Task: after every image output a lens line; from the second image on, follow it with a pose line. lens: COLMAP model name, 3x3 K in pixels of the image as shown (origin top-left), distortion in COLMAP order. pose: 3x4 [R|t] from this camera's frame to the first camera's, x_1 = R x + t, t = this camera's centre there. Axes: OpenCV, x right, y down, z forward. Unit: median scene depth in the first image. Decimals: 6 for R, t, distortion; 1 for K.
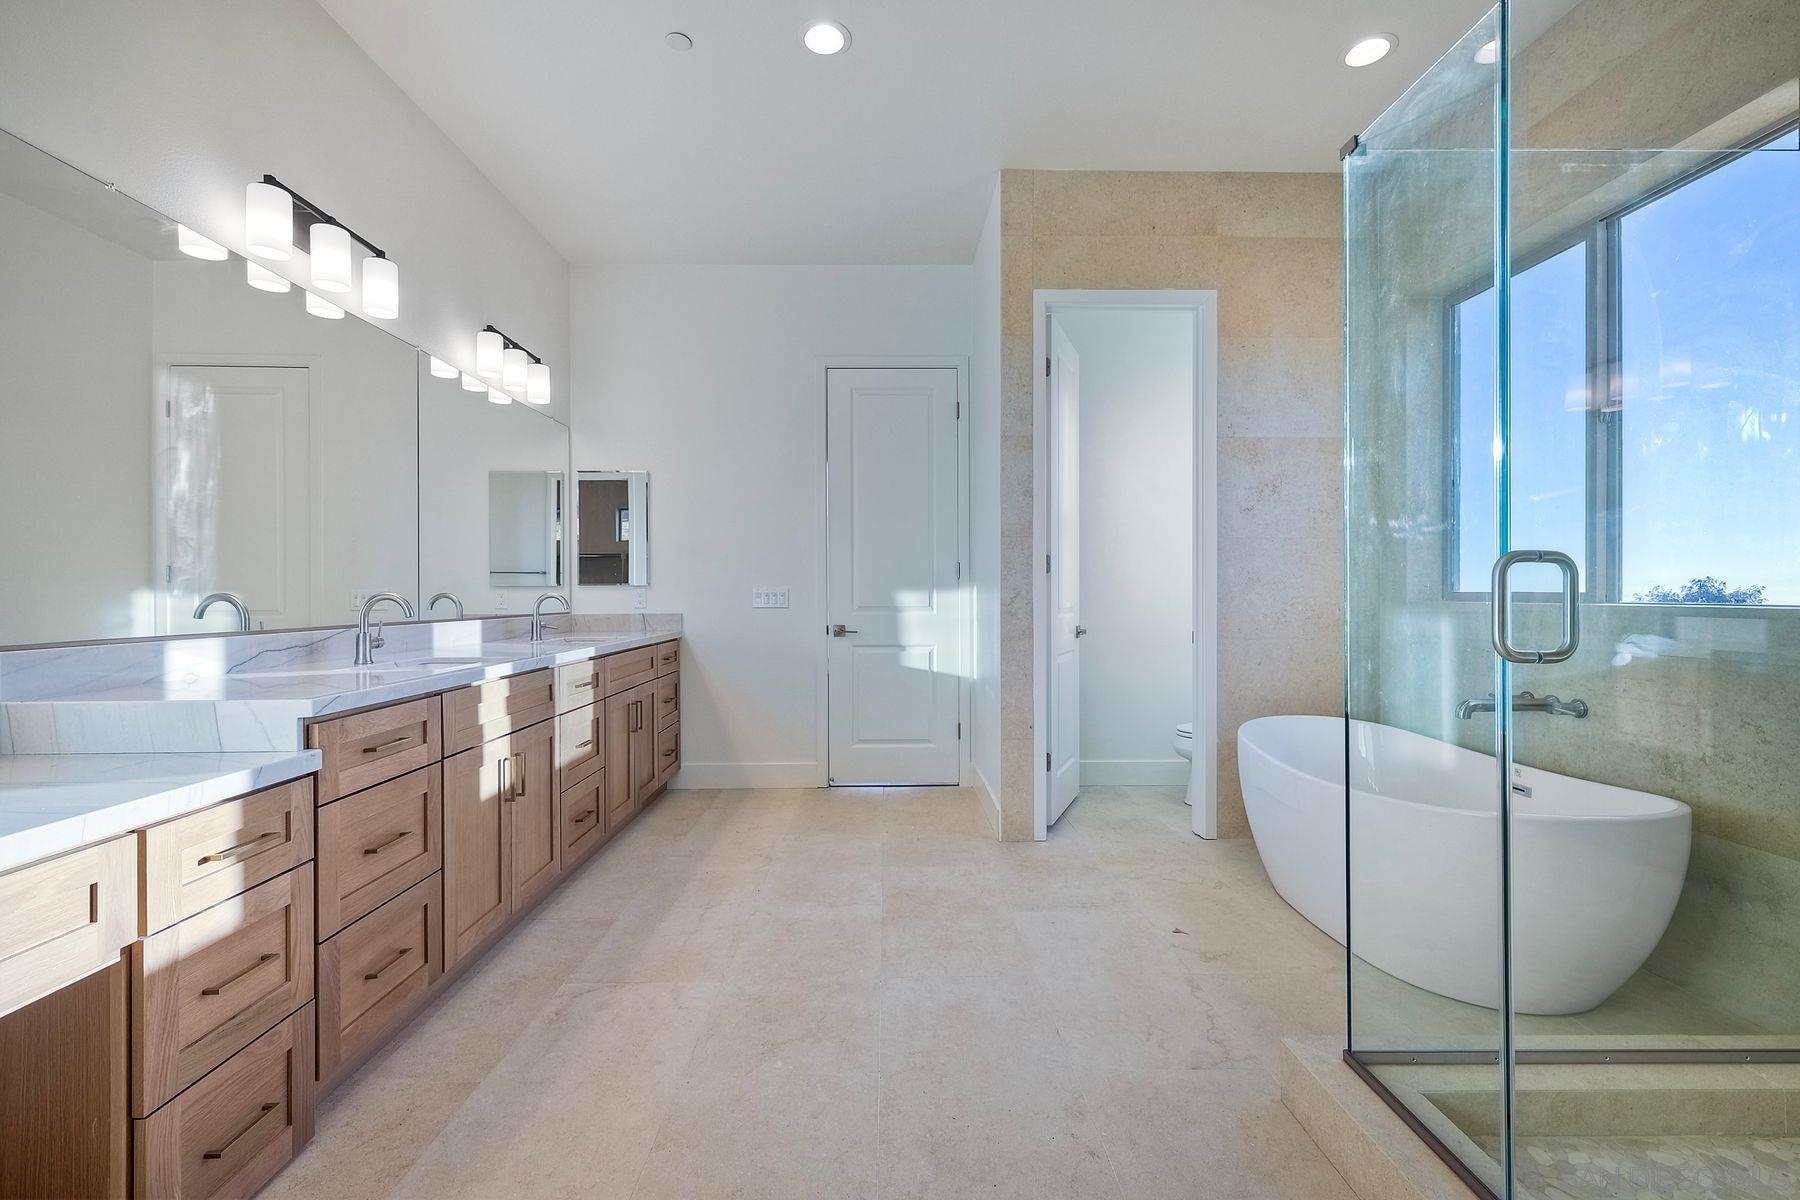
lens RADIAL K [[788.7, 0, 899.2], [0, 788.7, 590.1], [0, 0, 1]] dist [0.002856, -0.000339]
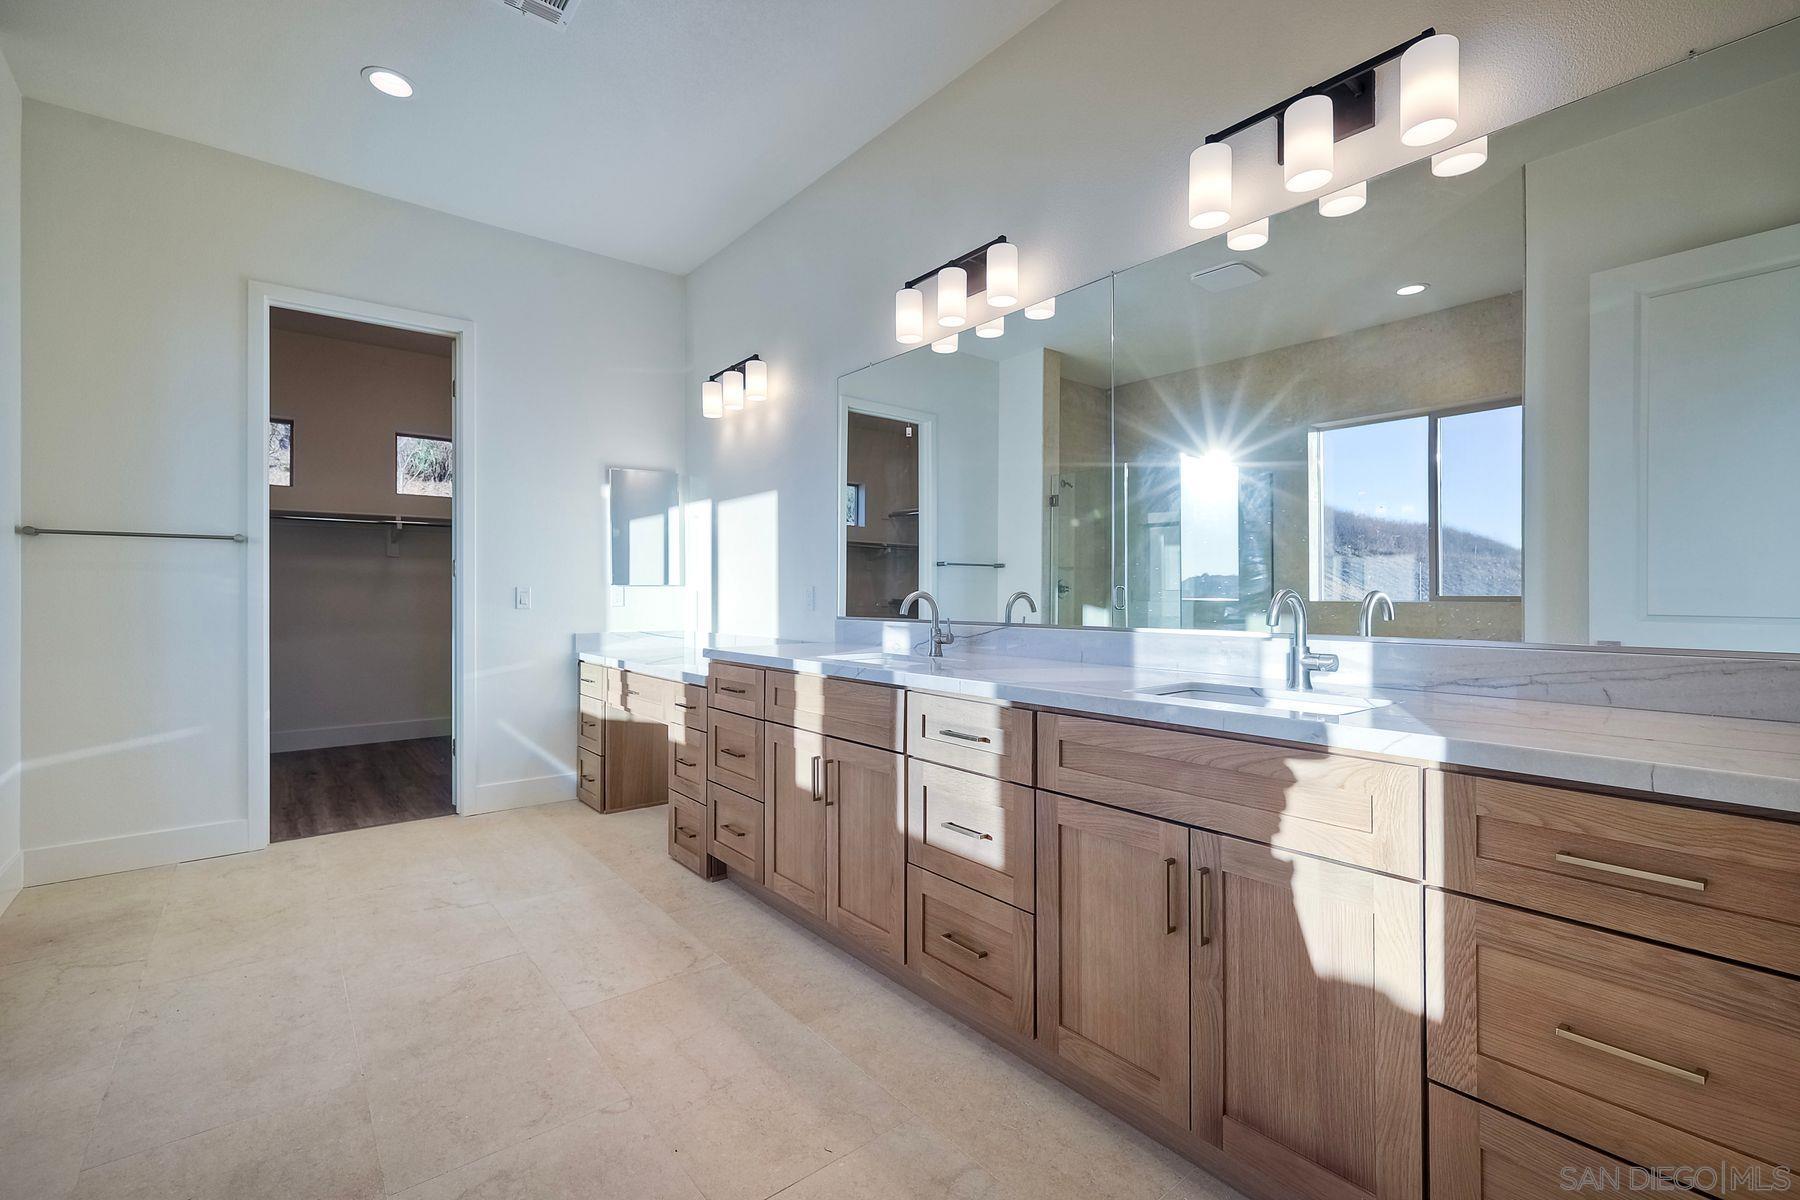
lens RADIAL K [[788.7, 0, 899.2], [0, 788.7, 590.1], [0, 0, 1]] dist [0.002856, -0.000339]
pose [[-0.790174, -0.000293, -0.612883, 0.036259], [0.004920, 0.999965, -0.006821, 0.008895], [0.612863, -0.008405, -0.790145, 1.851860]]
